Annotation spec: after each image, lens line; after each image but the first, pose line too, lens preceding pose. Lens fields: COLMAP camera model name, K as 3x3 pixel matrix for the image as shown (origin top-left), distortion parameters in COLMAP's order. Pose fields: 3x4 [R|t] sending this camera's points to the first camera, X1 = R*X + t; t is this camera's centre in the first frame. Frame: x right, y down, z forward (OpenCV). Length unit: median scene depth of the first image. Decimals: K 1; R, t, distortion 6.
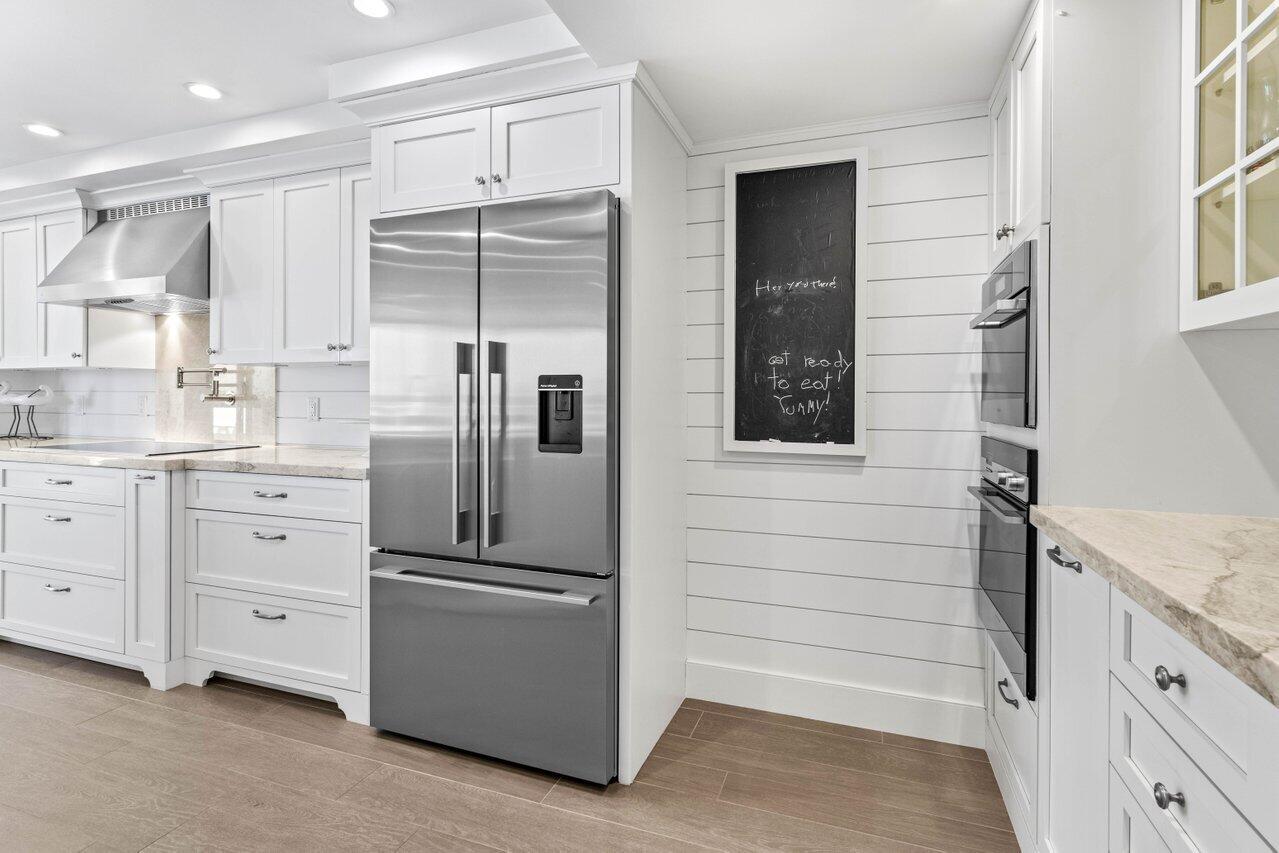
lens RADIAL K [[619.4, 0, 631.9], [0, 619.4, 392.9], [0, 0, 1]] dist [0.001442, 0.000460]
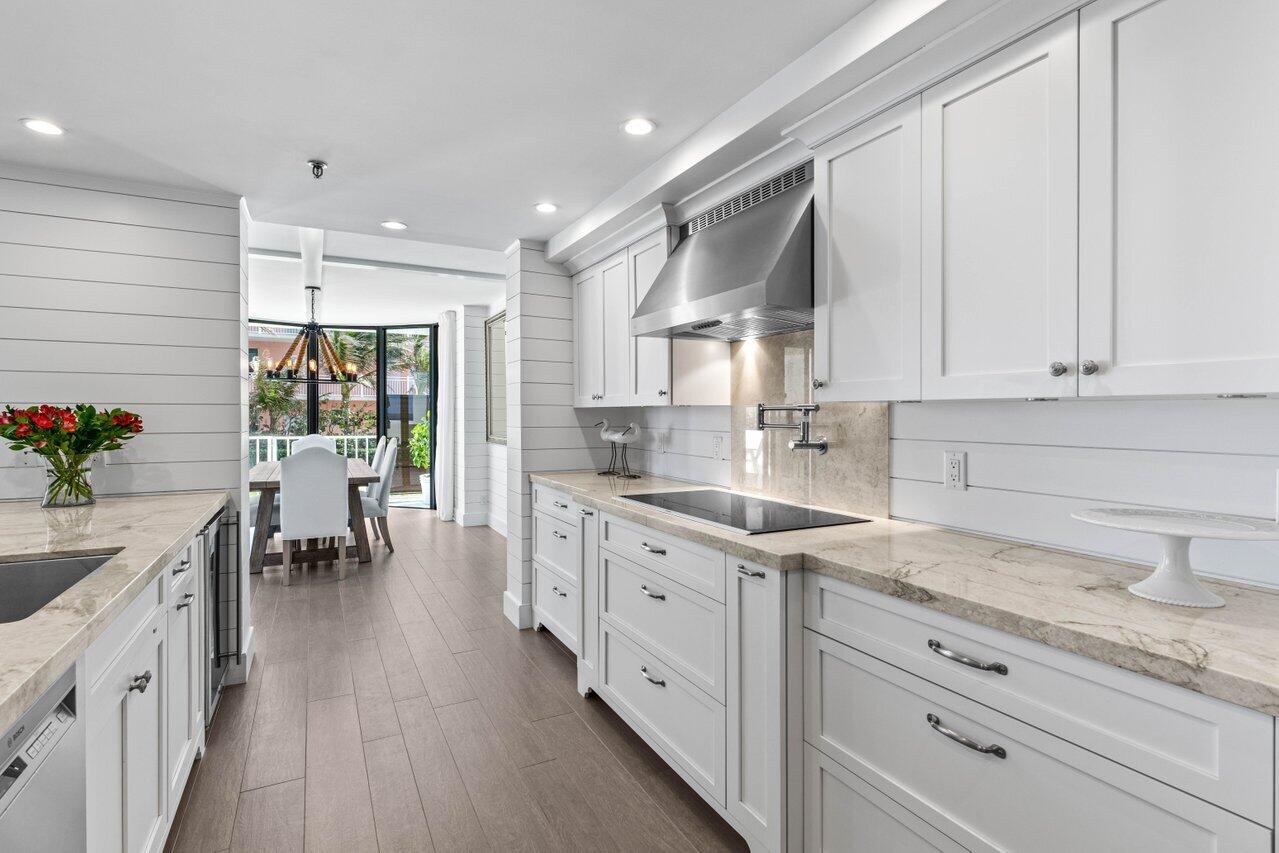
lens RADIAL K [[619.4, 0, 628.1], [0, 619.4, 420.9], [0, 0, 1]] dist [0.001442, 0.000460]
pose [[0.731102, 0.006653, -0.682236, -0.321062], [0.004316, 0.999887, 0.014376, -0.032493], [0.682255, -0.013455, 0.730991, 0.312250]]
